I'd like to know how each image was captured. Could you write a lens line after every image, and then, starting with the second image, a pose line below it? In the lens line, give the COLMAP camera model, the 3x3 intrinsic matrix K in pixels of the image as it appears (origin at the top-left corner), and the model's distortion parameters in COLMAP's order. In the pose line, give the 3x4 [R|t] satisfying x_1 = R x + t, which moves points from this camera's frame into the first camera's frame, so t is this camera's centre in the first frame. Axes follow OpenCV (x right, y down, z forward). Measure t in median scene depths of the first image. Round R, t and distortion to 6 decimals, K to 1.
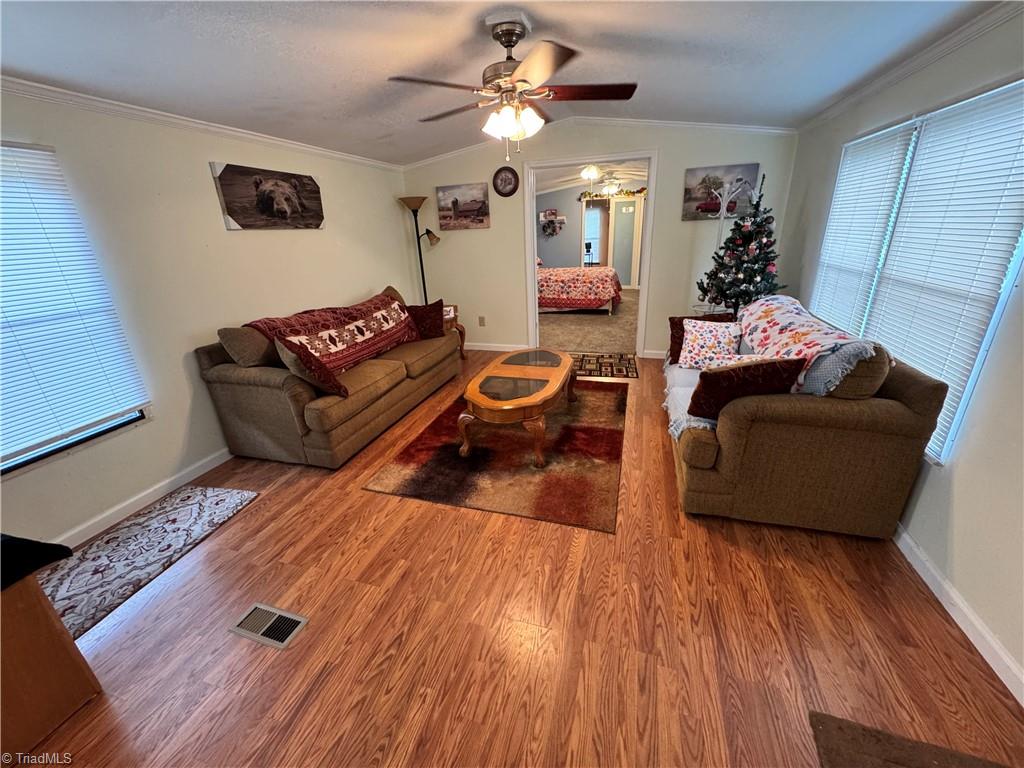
lens RADIAL K [[408.6, 0, 510.2], [0, 408.6, 384.2], [0, 0, 1]] dist [-0.006031, 0.000783]
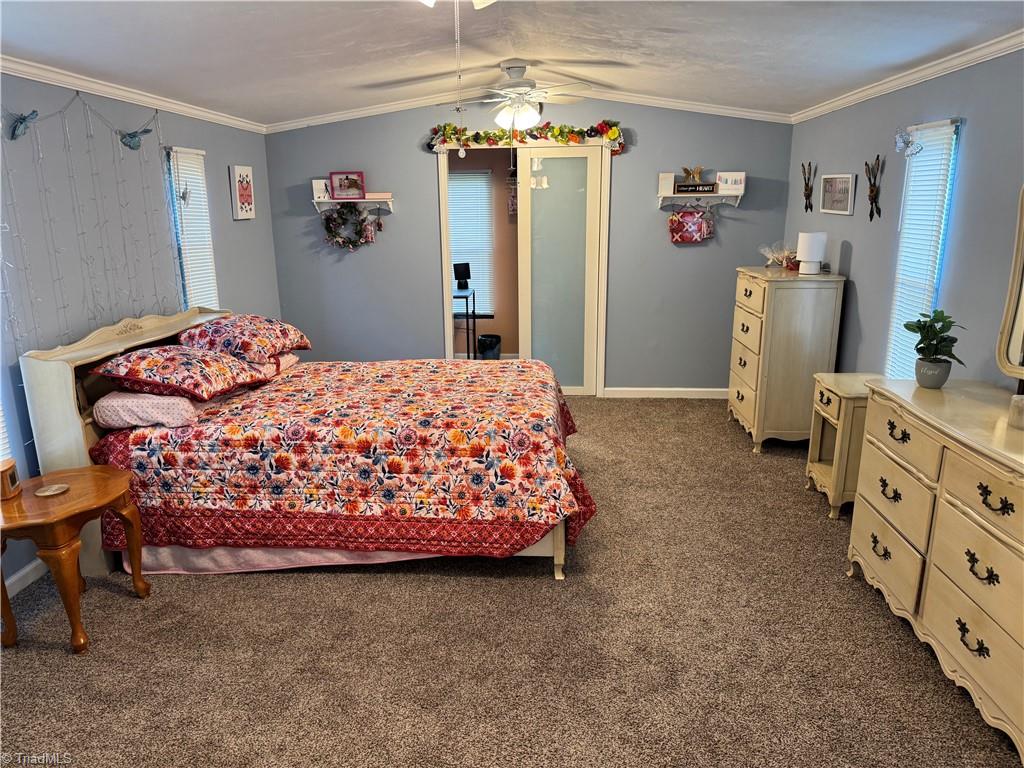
lens RADIAL K [[721.7, 0, 512.5], [0, 721.7, 389.0], [0, 0, 1]] dist [0.034062, -0.002646]
pose [[0.969801, -0.032808, 0.241682, 0.089865], [0.061772, 0.991644, -0.113256, -0.189066], [-0.235947, 0.124765, 0.963723, 0.449100]]
